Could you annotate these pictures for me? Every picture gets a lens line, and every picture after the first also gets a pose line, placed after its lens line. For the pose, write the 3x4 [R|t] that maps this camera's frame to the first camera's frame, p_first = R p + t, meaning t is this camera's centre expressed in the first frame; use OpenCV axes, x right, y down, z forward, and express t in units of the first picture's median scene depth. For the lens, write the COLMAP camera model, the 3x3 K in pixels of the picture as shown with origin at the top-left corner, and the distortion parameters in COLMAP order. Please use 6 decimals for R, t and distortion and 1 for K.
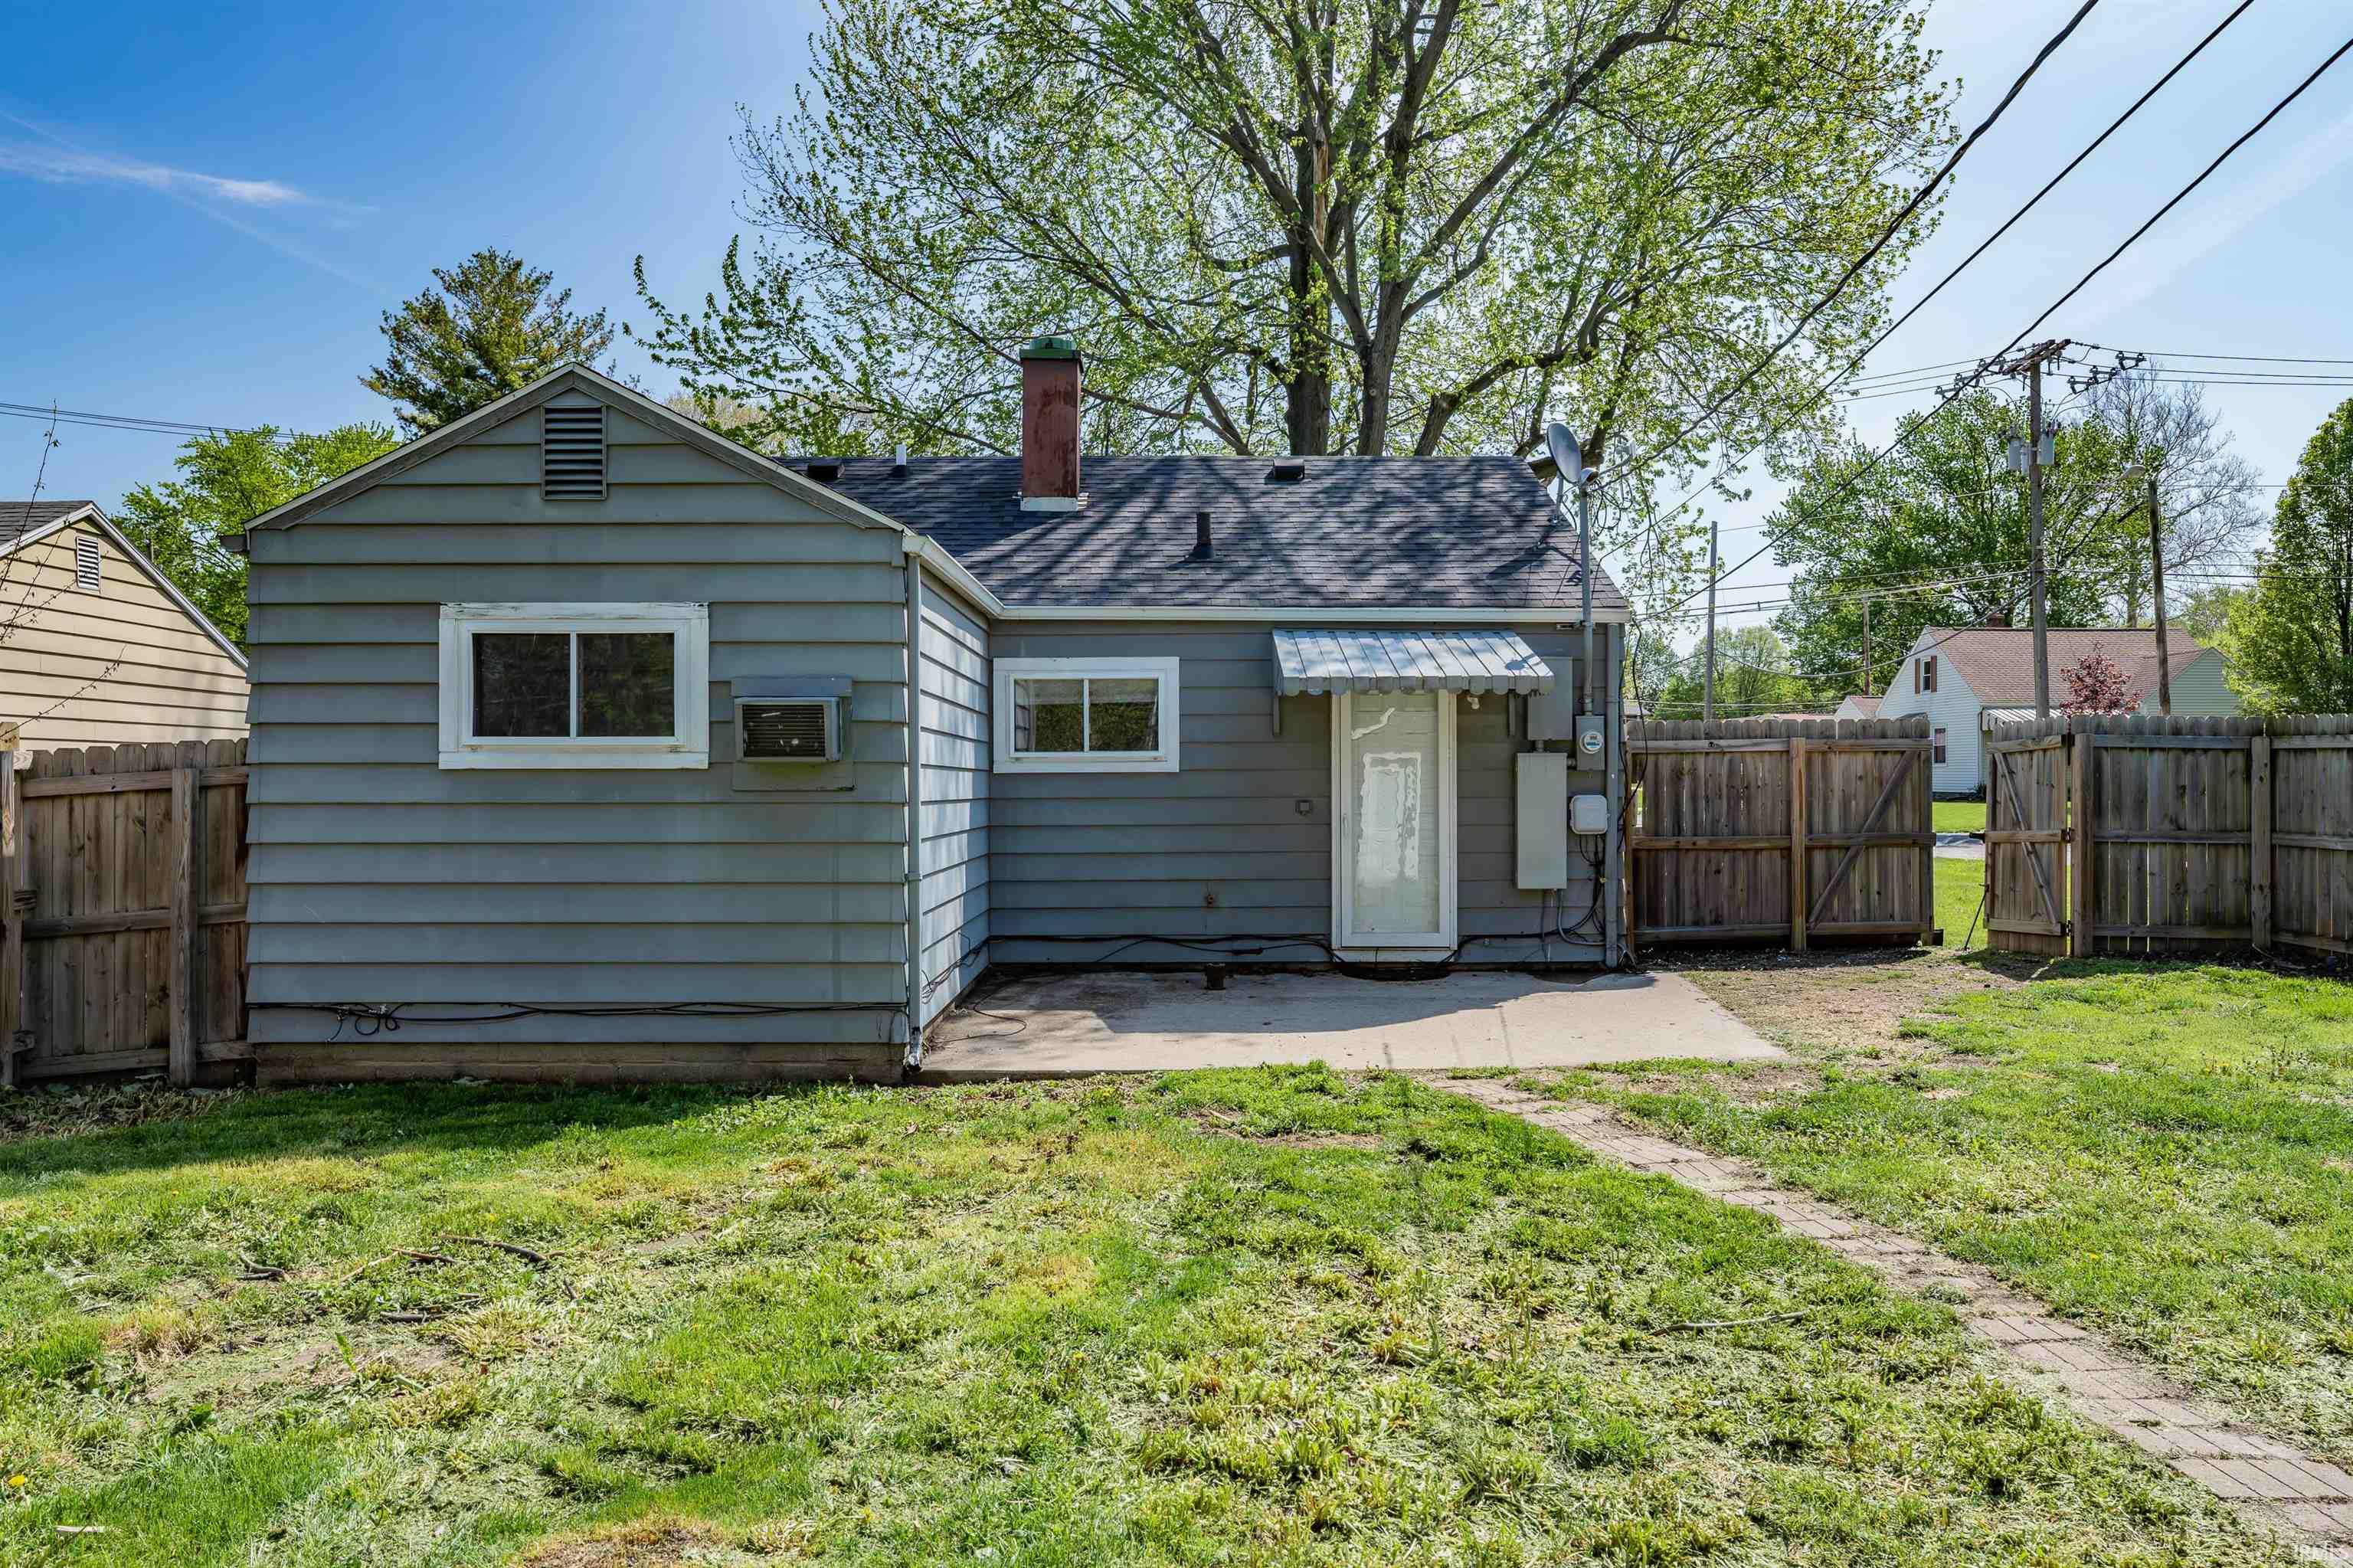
lens RADIAL K [[1661.3, 0, 1153.3], [0, 1661.3, 780.1], [0, 0, 1]] dist [-0.019973, 0.027444]
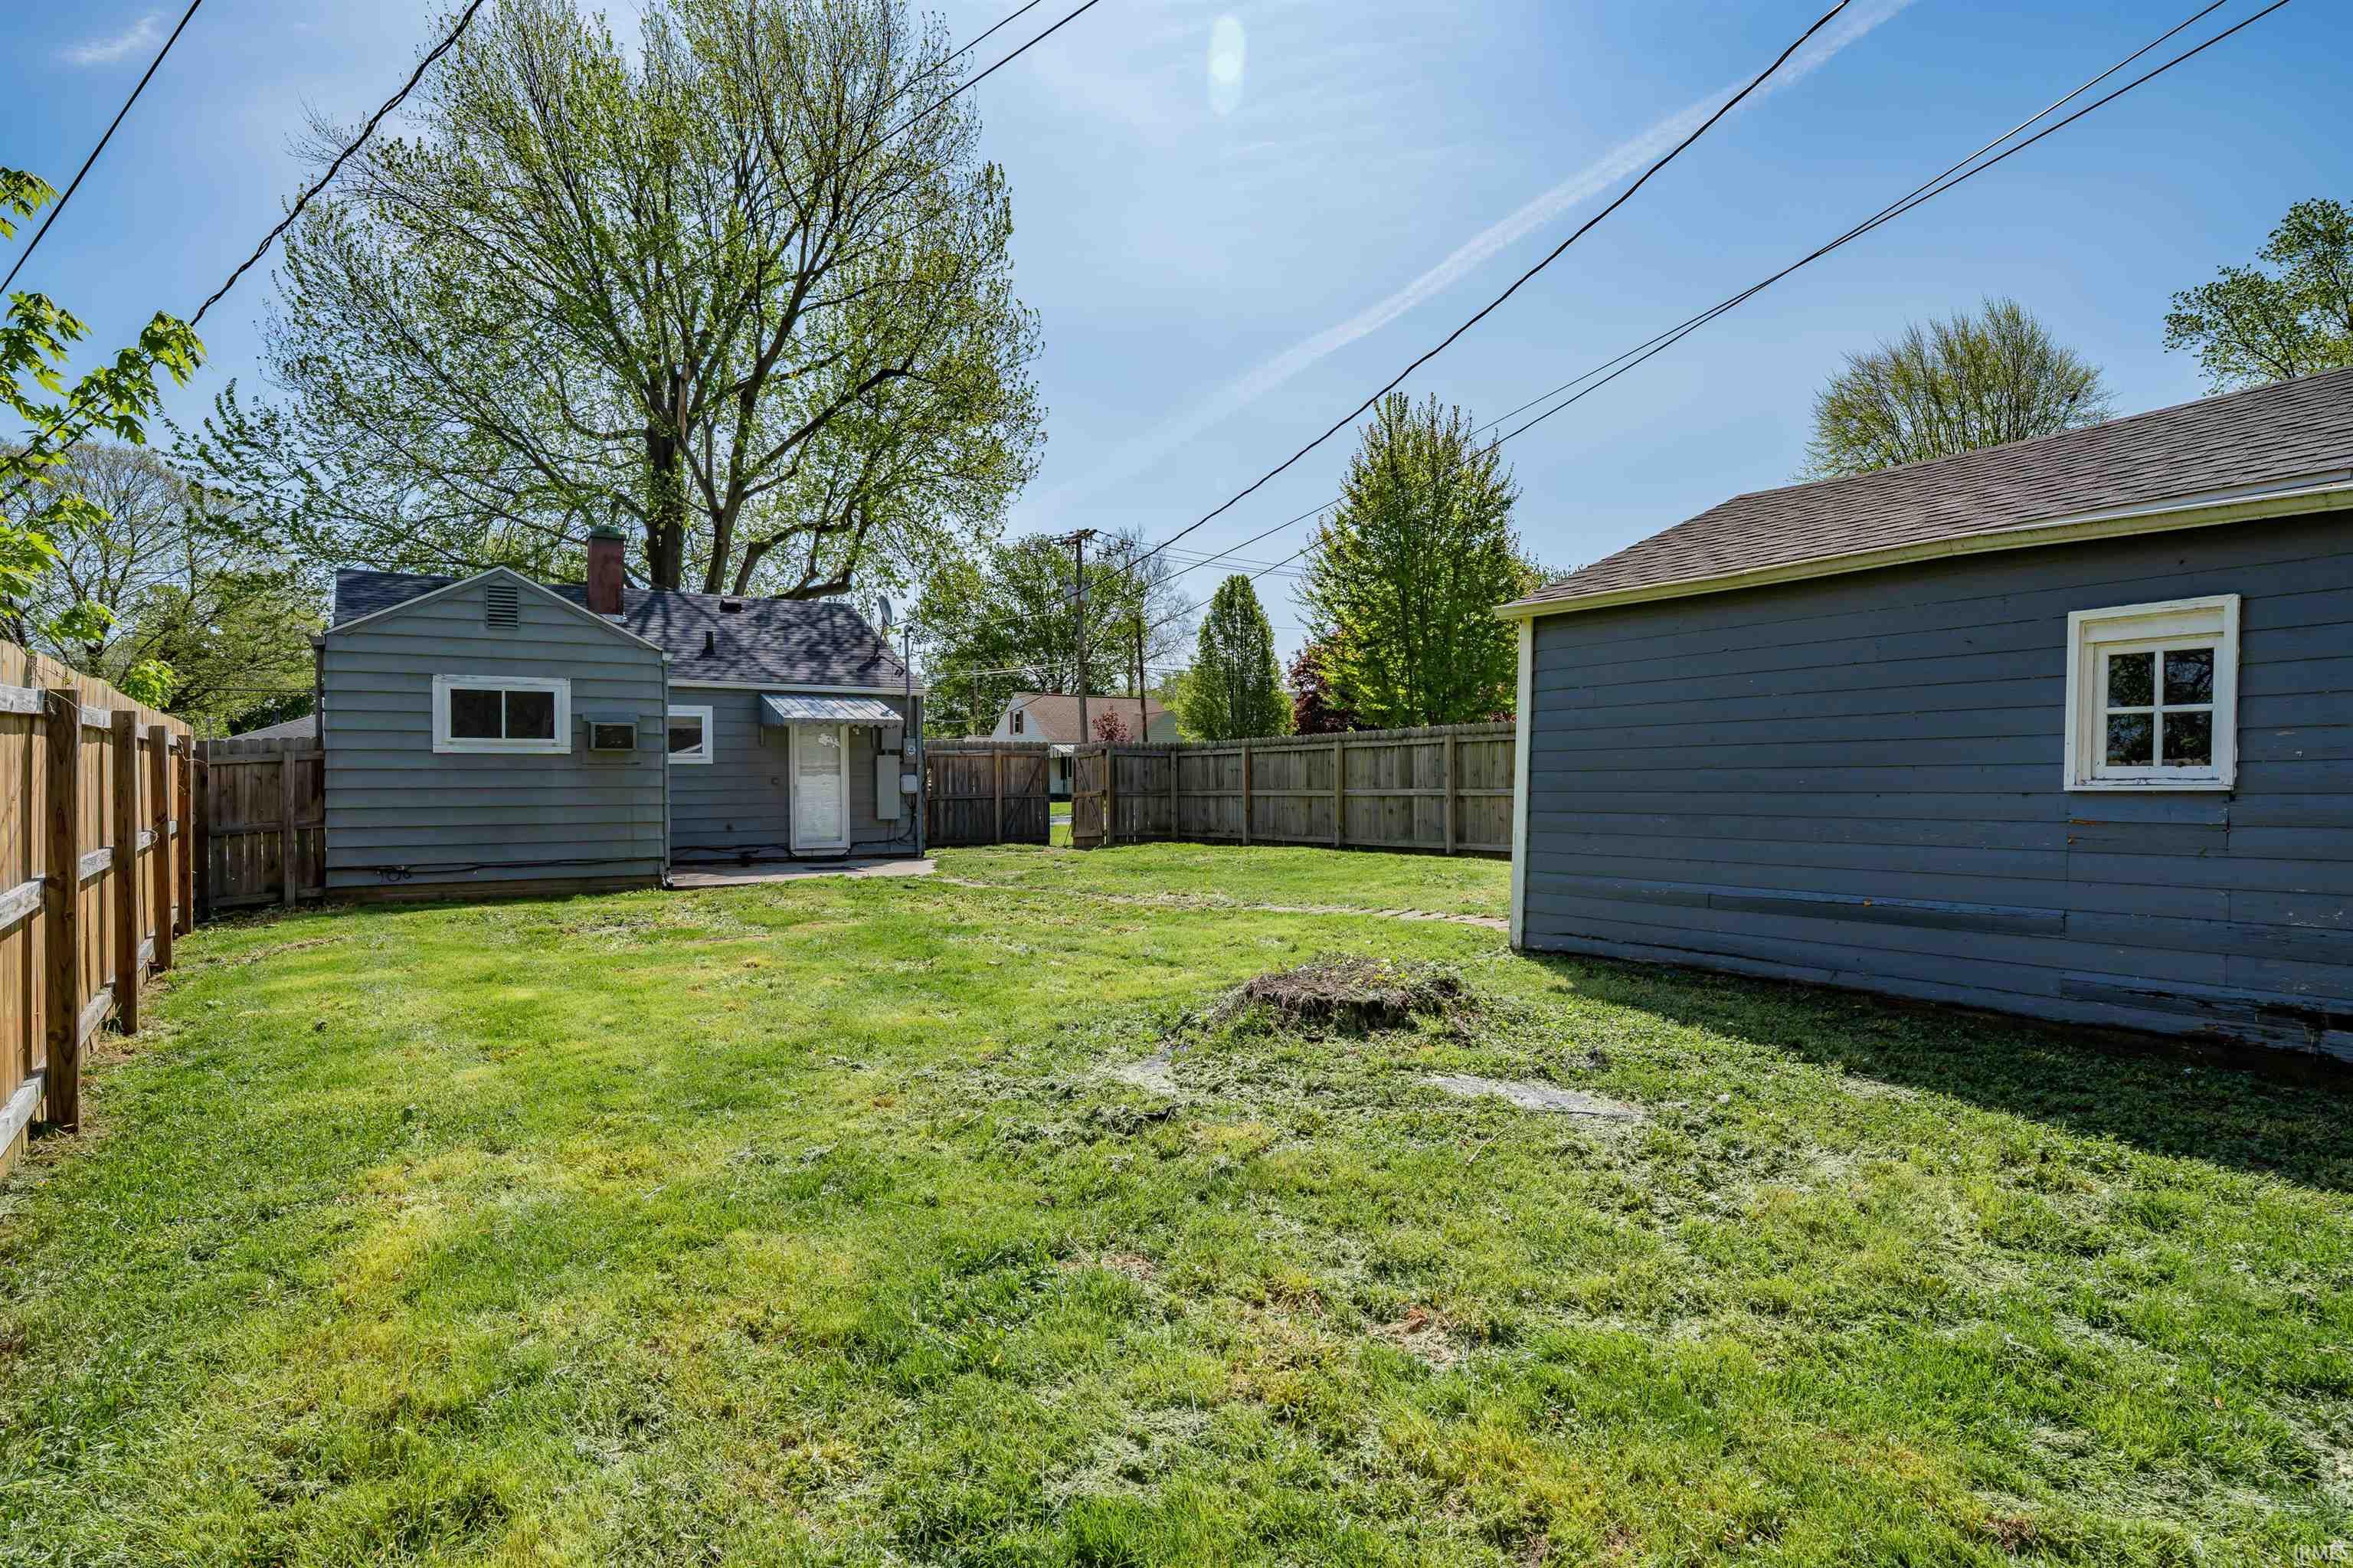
lens RADIAL K [[1309.4, 0, 1172.2], [0, 1309.4, 778.6], [0, 0, 1]] dist [-0.027692, 0.000586]
pose [[0.844504, -0.001081, 0.535549, -0.356279], [0.009895, 0.999859, -0.013585, 0.039571], [-0.535458, 0.016772, 0.844395, -0.612621]]
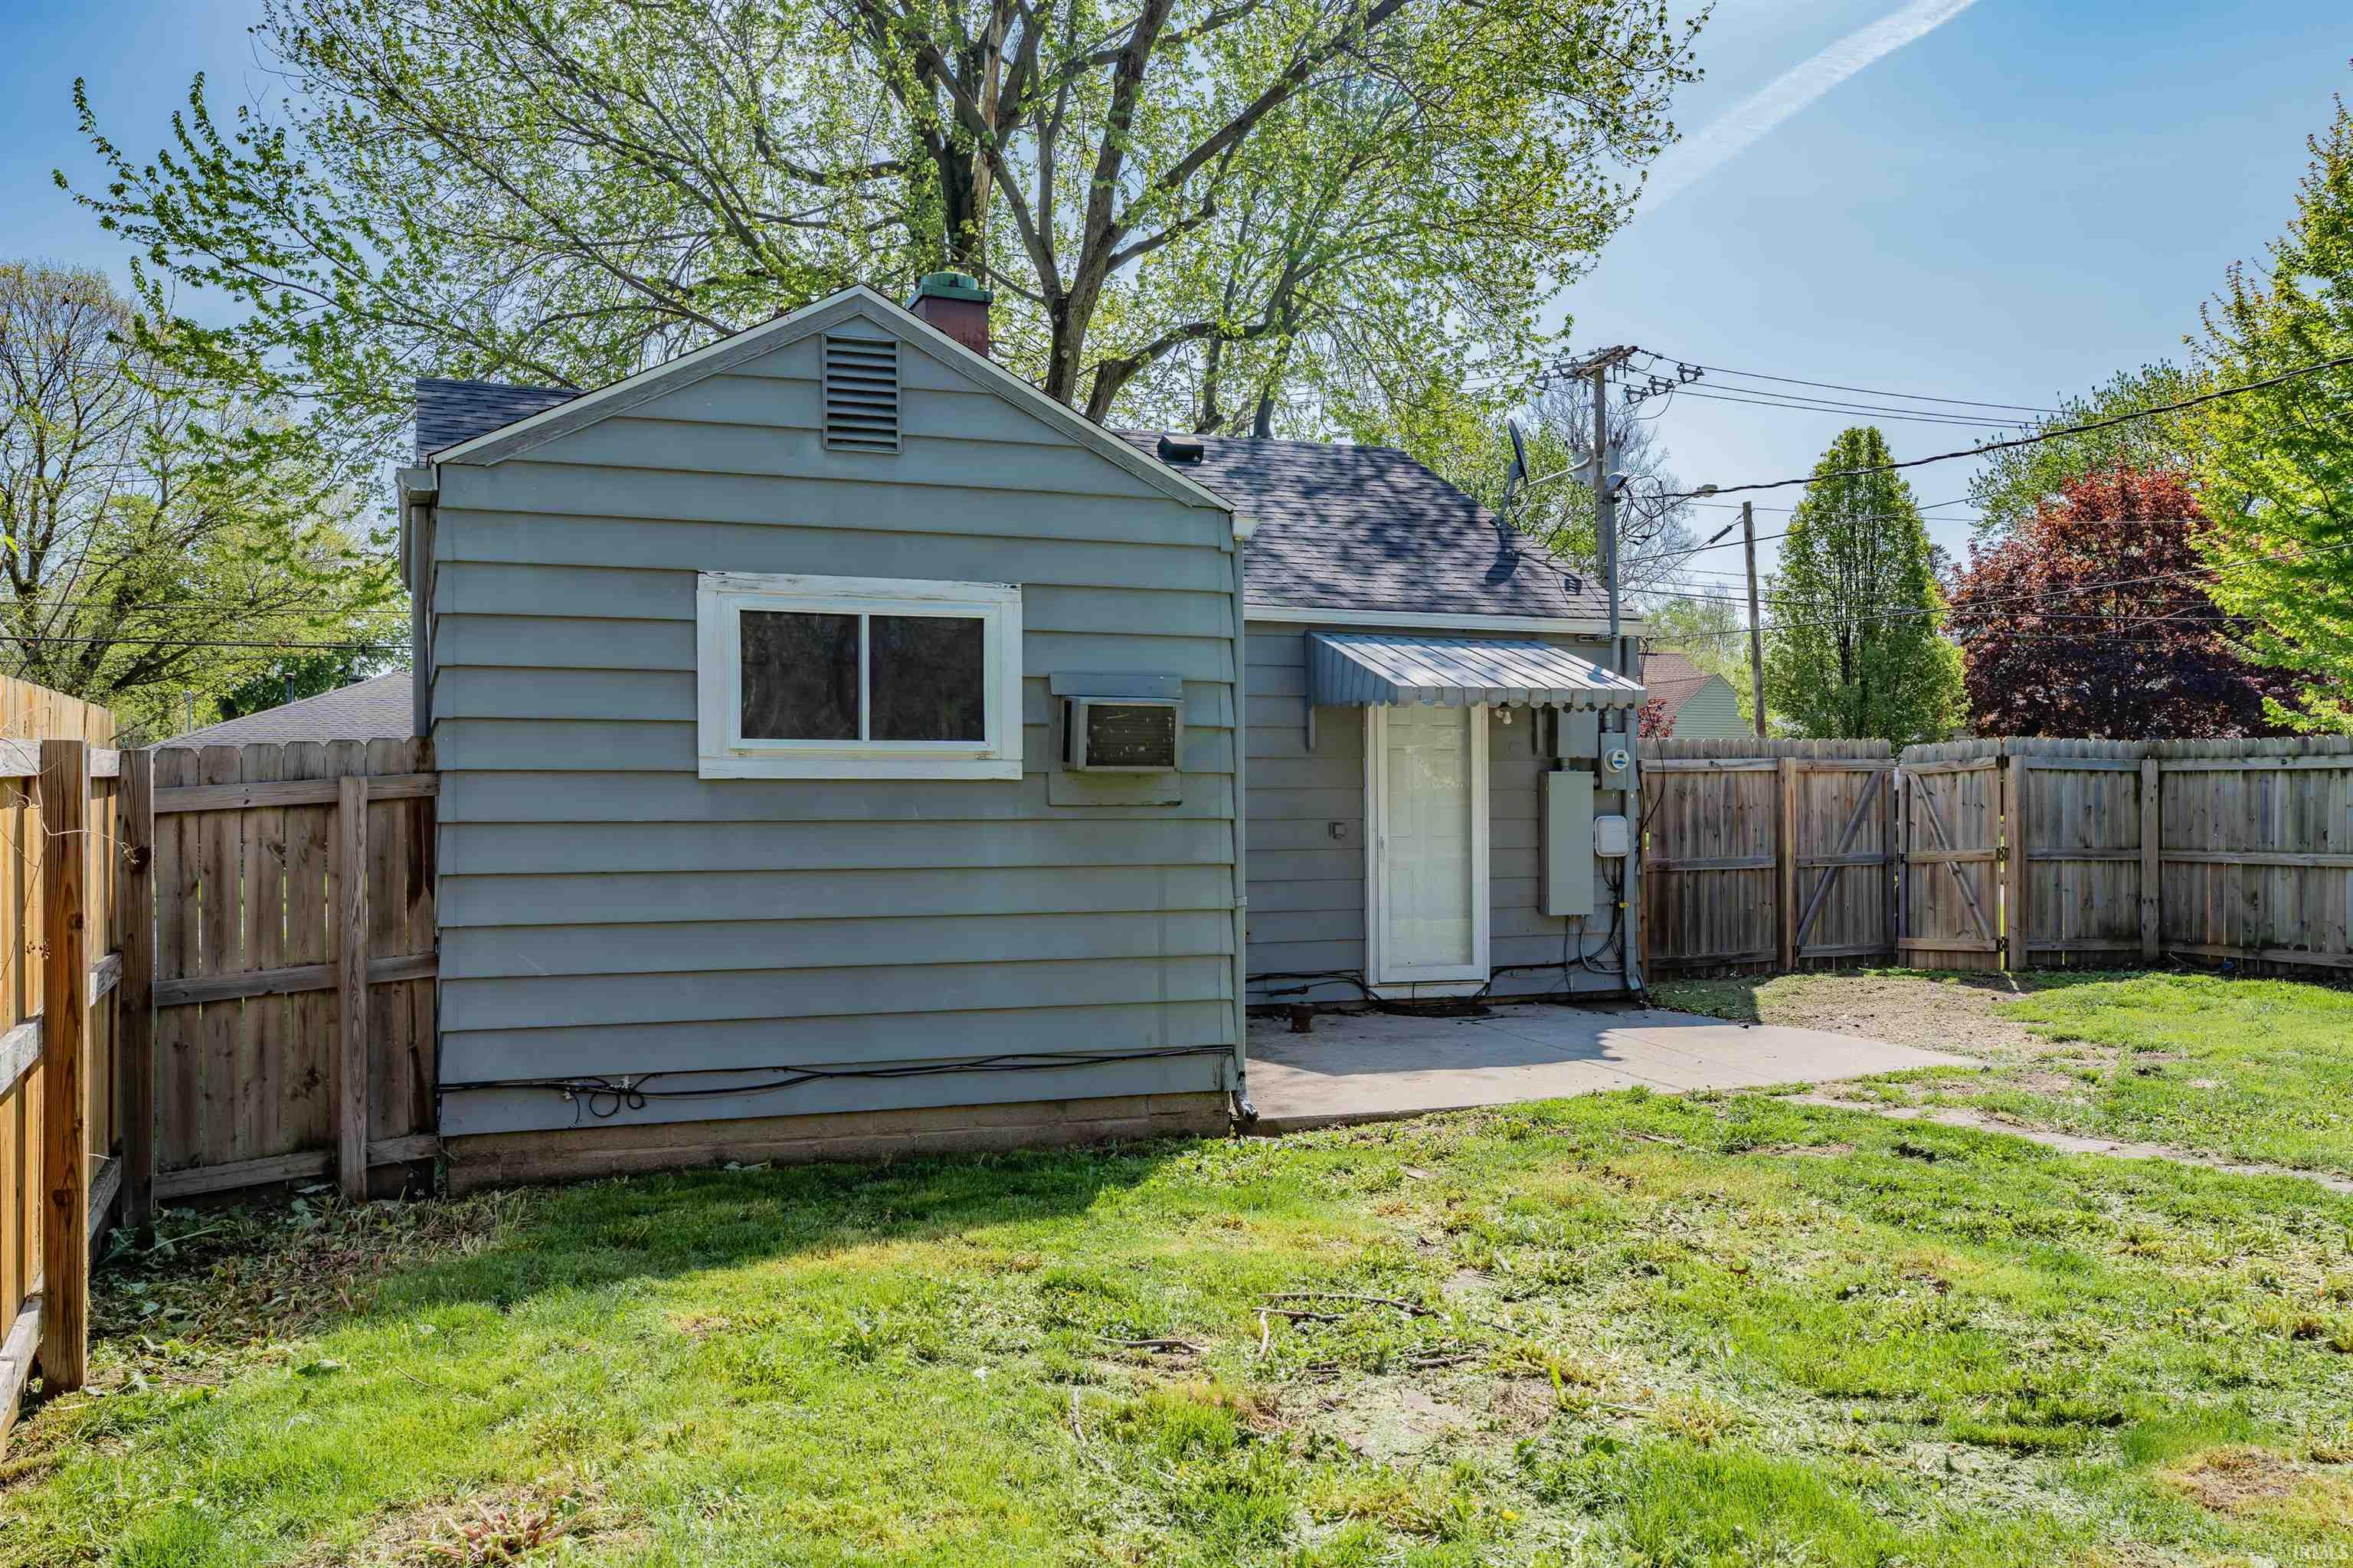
lens RADIAL K [[2042.8, 0, 1185.2], [0, 2042.8, 823.9], [0, 0, 1]] dist [0.017023, -0.017716]
pose [[0.930854, -0.004023, 0.365370, -0.392042], [0.002621, 0.999987, 0.004331, 0.007917], [-0.365382, -0.003074, 0.930852, -0.002892]]
